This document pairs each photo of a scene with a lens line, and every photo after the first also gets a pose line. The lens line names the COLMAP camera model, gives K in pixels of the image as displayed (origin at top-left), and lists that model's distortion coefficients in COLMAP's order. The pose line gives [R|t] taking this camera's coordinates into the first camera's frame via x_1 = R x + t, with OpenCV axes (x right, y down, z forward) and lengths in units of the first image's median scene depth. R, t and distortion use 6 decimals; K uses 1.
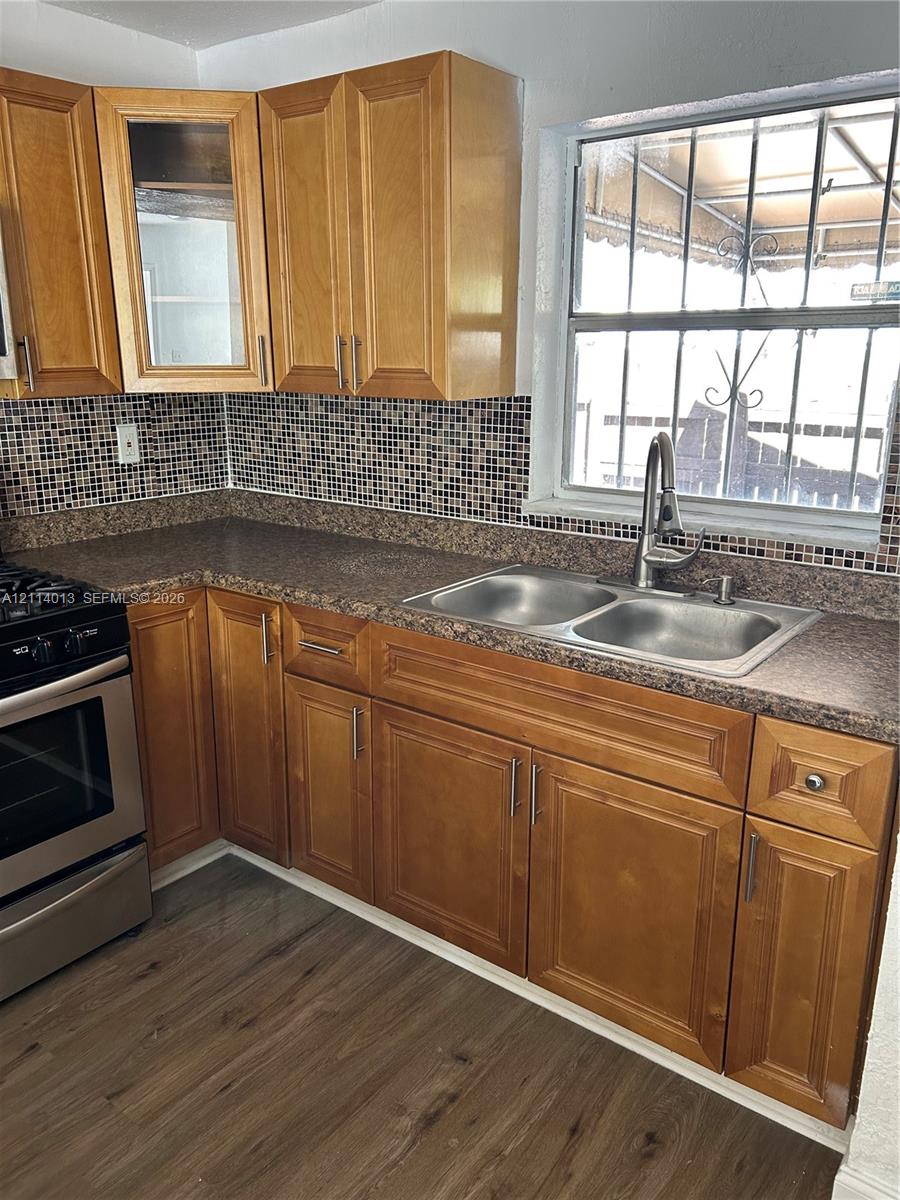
lens RADIAL K [[872.6, 0, 450.0], [0, 872.6, 600.0], [0, 0, 1]] dist [0.034700, -0.042345]
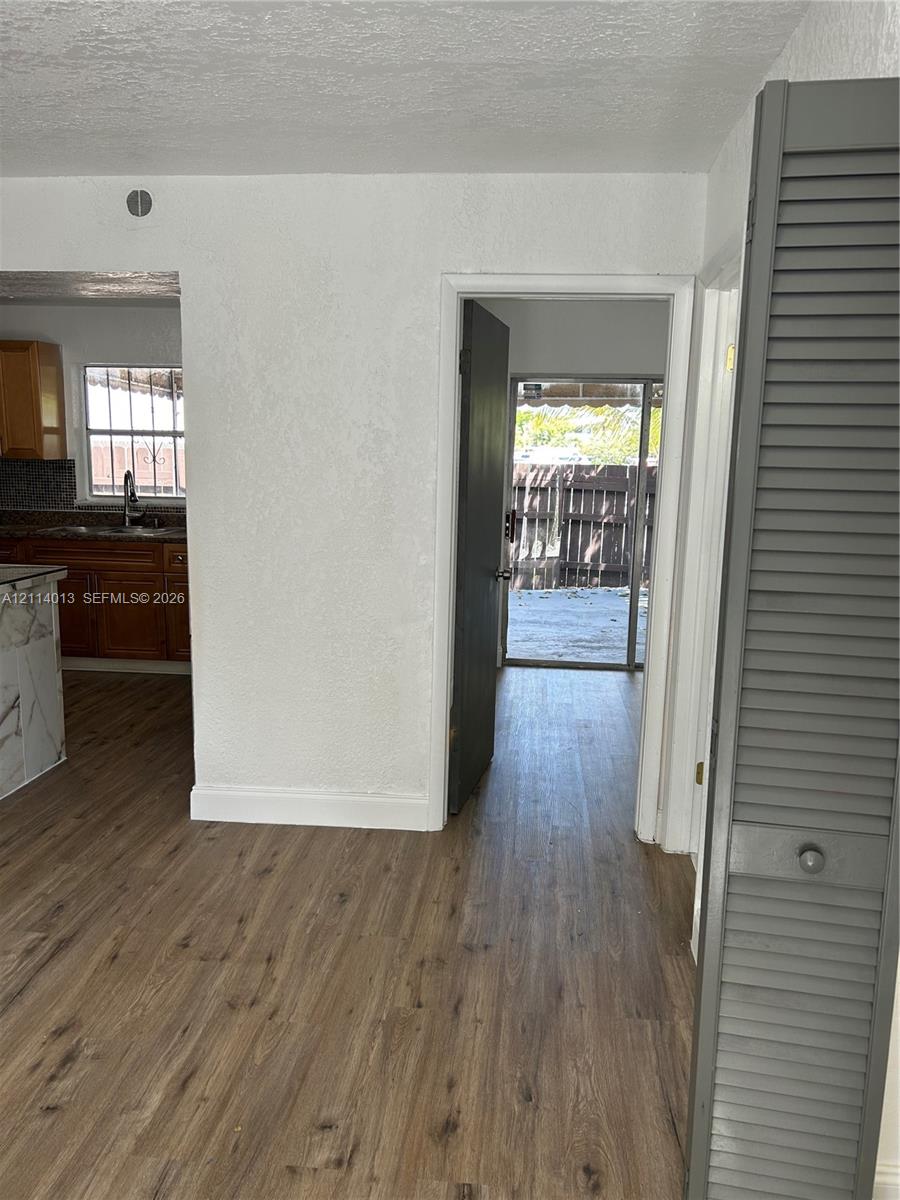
lens RADIAL K [[872.6, 0, 450.0], [0, 872.6, 600.0], [0, 0, 1]] dist [0.034700, -0.042345]
pose [[0.851804, -0.076358, 0.518265, -0.332518], [0.143690, 0.985432, -0.090977, 0.565389], [-0.503768, 0.151964, 0.850367, -1.676247]]
